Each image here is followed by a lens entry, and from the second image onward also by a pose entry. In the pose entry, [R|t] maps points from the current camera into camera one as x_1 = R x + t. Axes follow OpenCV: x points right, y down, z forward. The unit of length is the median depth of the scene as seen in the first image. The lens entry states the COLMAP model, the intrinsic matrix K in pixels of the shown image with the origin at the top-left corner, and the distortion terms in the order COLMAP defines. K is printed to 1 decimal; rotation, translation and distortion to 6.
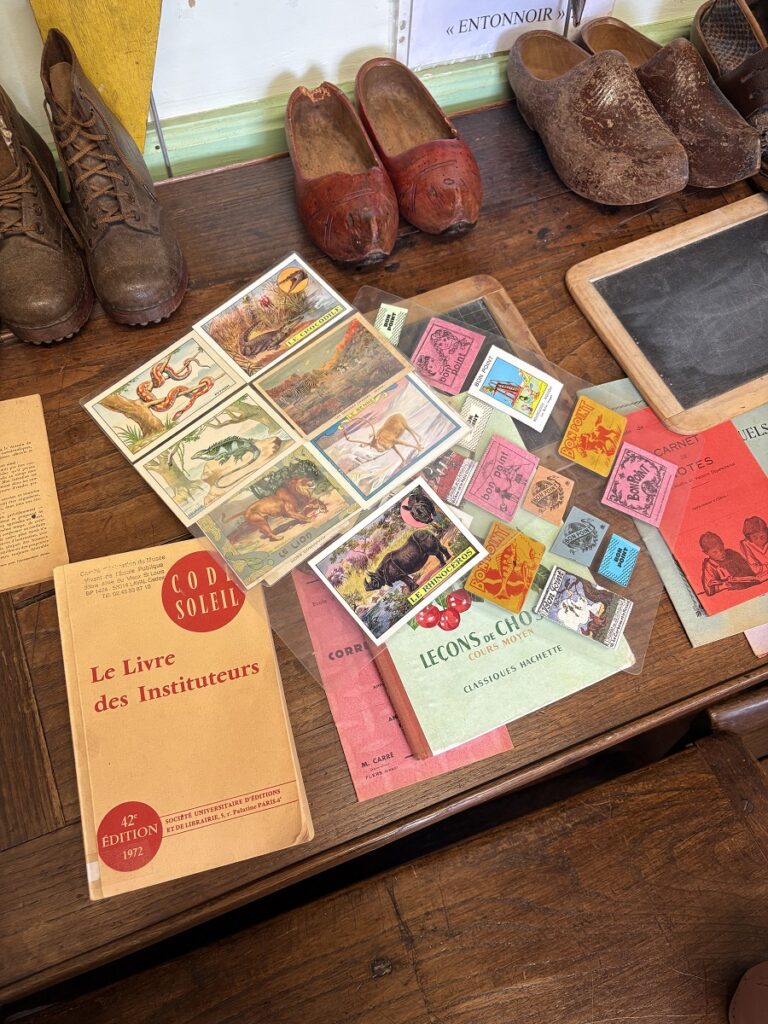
lens RADIAL K [[784.4, 0, 380.4], [0, 784.4, 512.4], [0, 0, 1]] dist [0.016740, -0.011278]
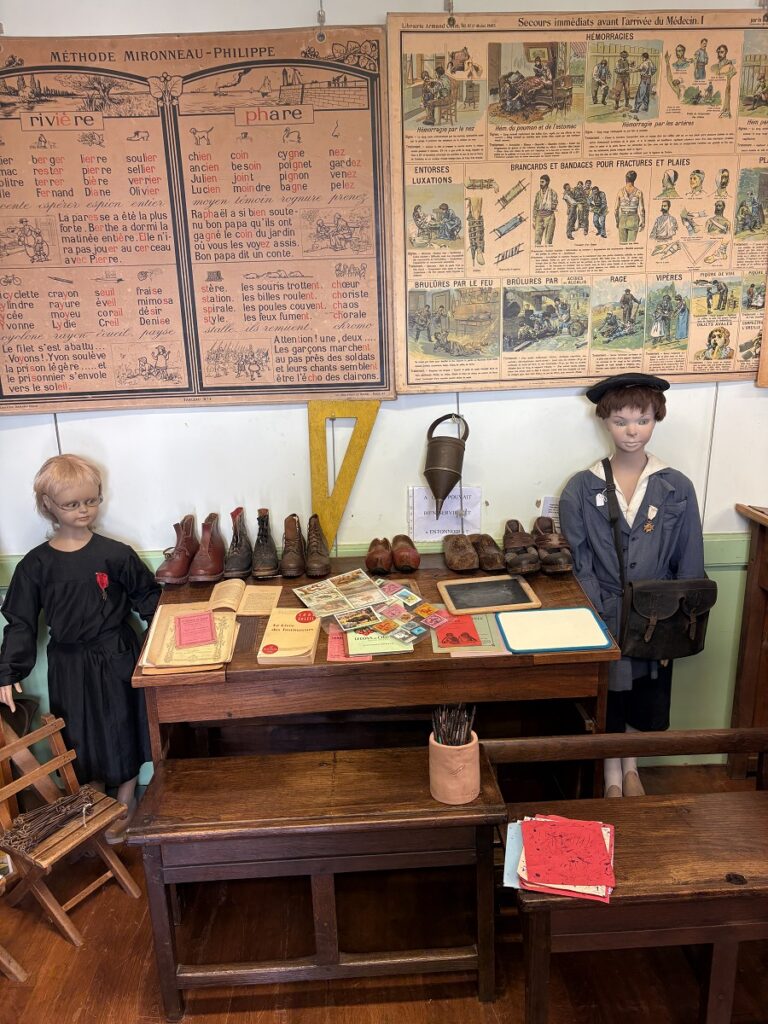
lens RADIAL K [[784.4, 0, 385.5], [0, 784.4, 515.6], [0, 0, 1]] dist [0.016740, -0.011278]
pose [[0.952702, 0.058450, -0.298231, 1.130582], [-0.248283, 0.715603, -0.652892, 1.936576], [0.175254, 0.696057, 0.696269, -1.746734]]
